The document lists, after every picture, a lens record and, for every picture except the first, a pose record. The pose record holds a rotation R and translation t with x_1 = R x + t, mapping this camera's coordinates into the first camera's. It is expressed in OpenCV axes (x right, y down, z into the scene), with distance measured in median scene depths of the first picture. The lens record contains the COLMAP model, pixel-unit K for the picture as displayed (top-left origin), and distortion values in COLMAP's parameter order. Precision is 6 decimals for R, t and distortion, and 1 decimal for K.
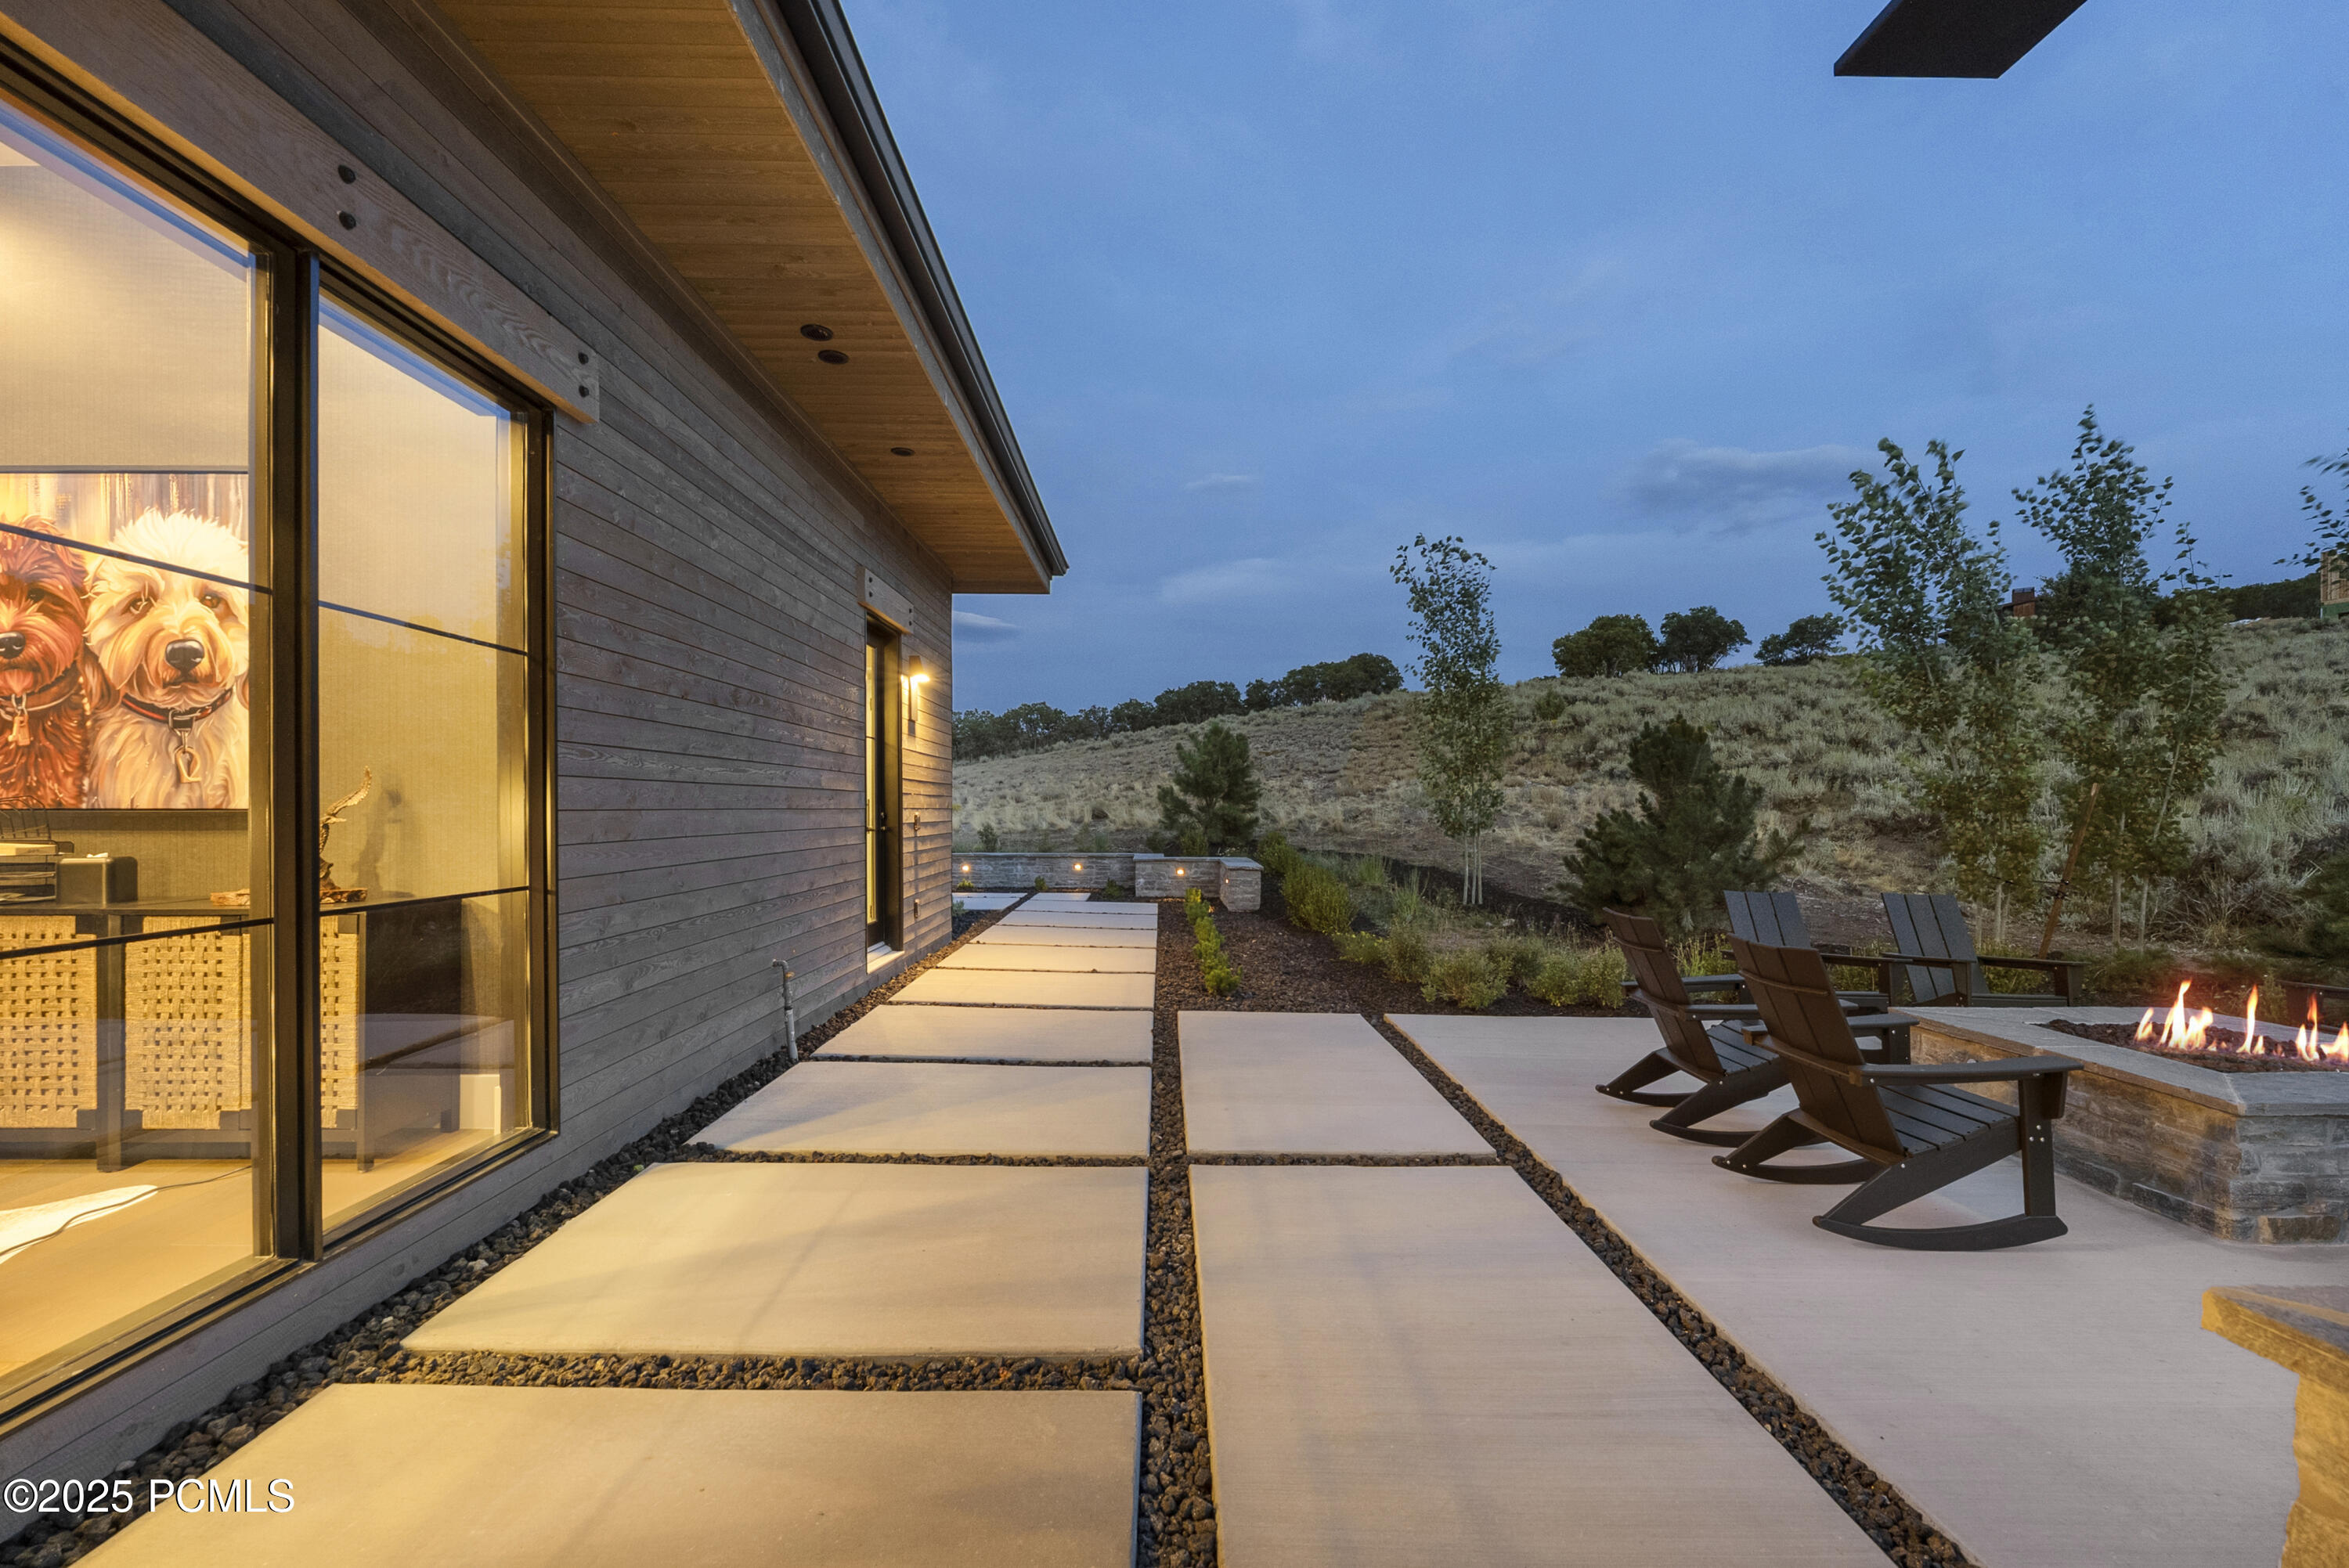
lens RADIAL K [[951.0, 0, 1172.2], [0, 951.0, 817.7], [0, 0, 1]] dist [0.000527, 0.000088]
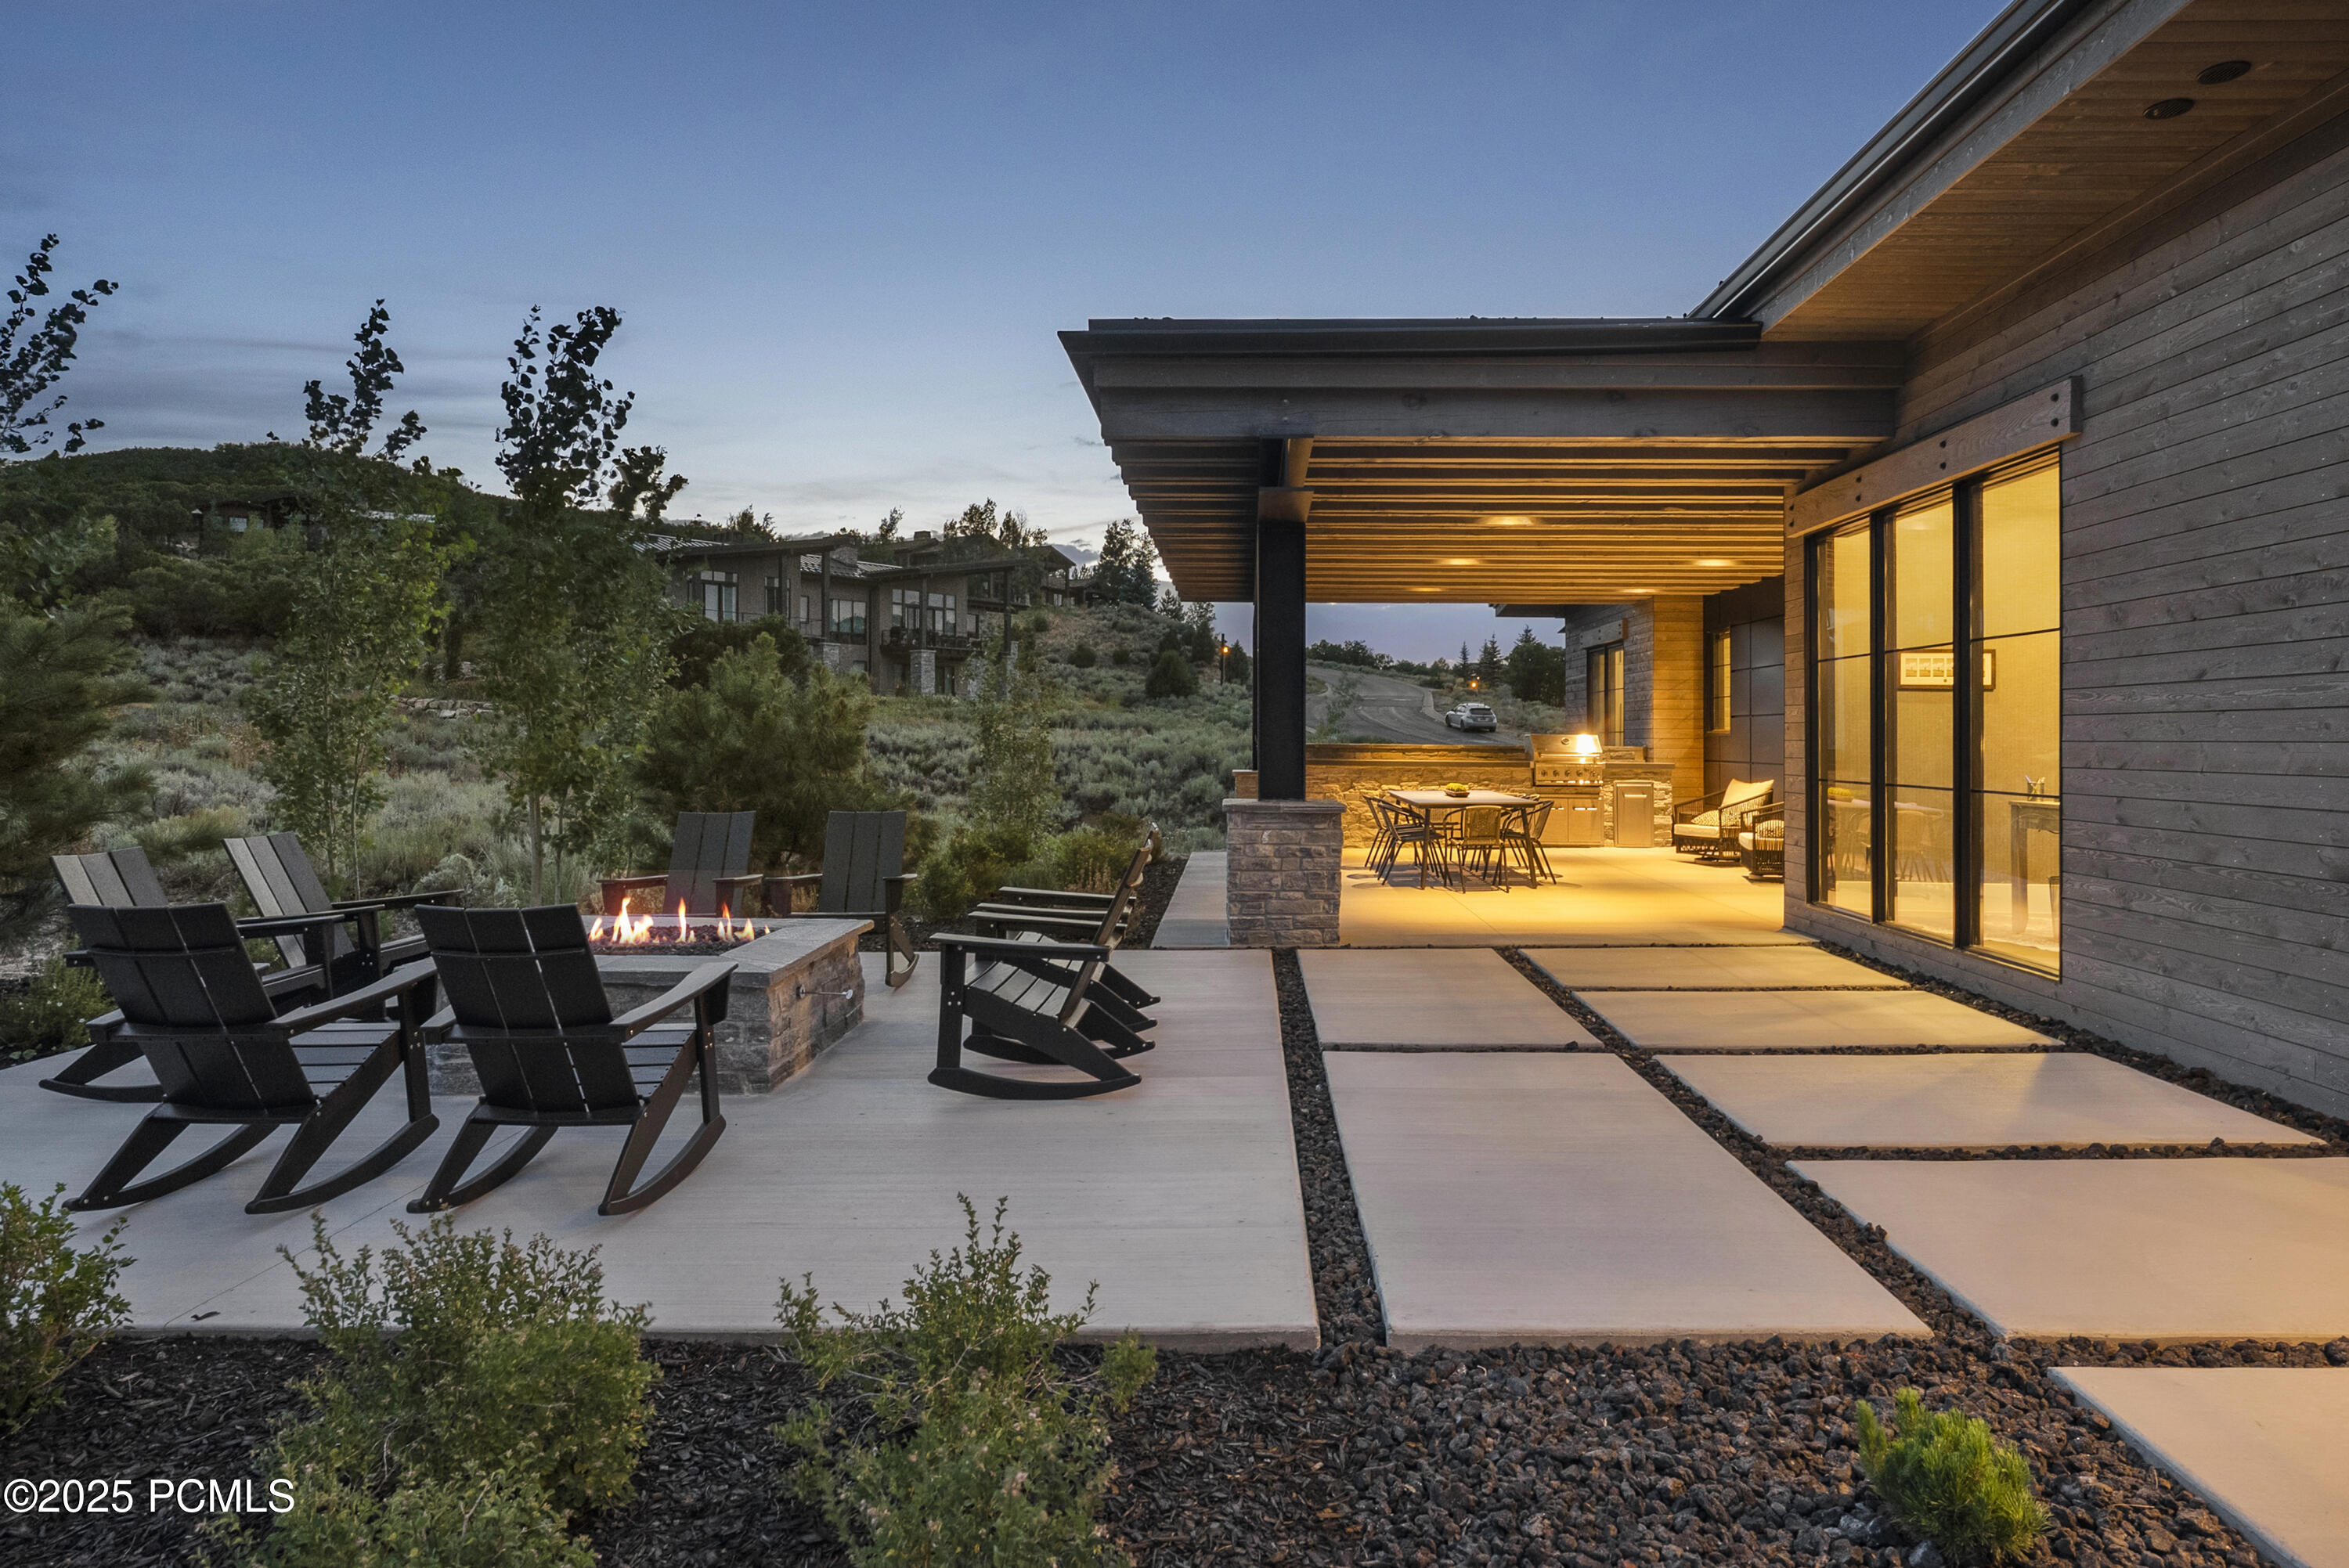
lens RADIAL K [[1336.3, 0, 1179.5], [0, 1336.3, 720.4], [0, 0, 1]] dist [-0.002745, -0.000327]
pose [[-0.998617, -0.000687, 0.052564, 0.521222], [-0.001025, 0.999979, -0.006401, -0.025077], [-0.052558, -0.006446, -0.998597, 3.079795]]
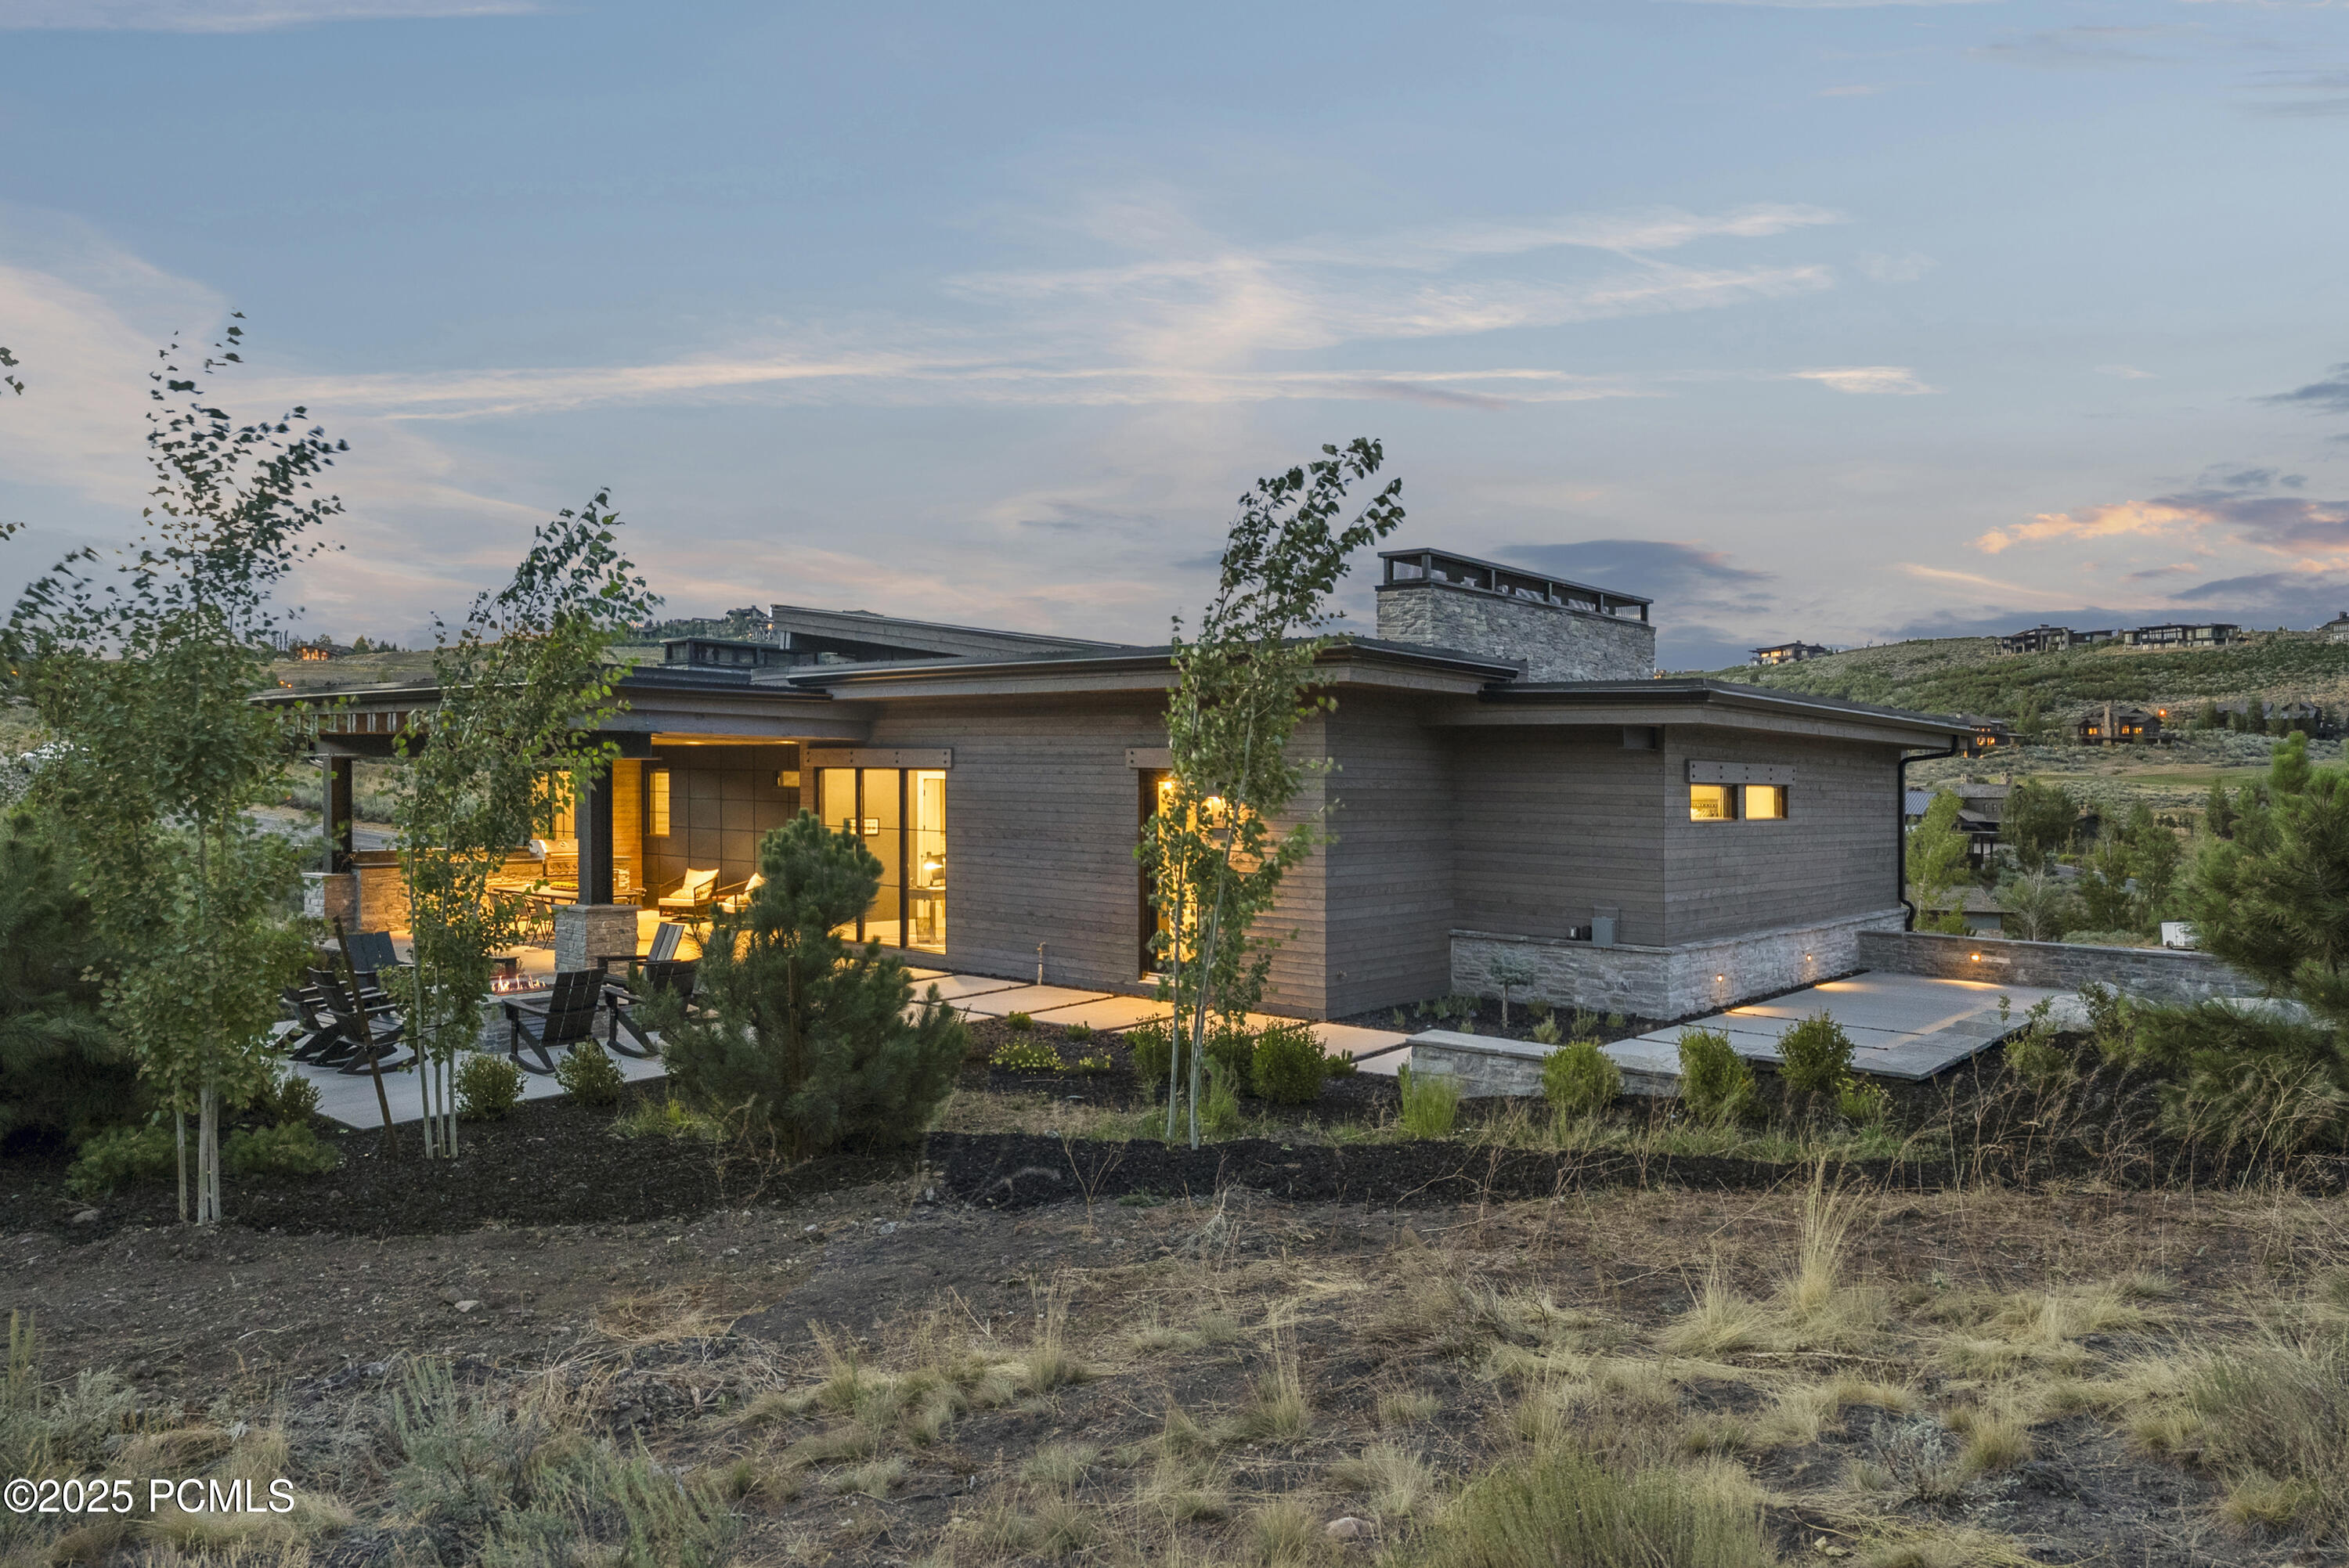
lens RADIAL K [[1614.4, 0, 1174.5], [0, 1614.4, 784.0], [0, 0, 1]] dist [-0.025632, -0.000917]
pose [[-0.649670, -0.000343, -0.760216, 3.919607], [-0.015551, 0.999797, 0.012839, -0.484845], [0.760057, 0.020164, -0.649544, 6.255081]]
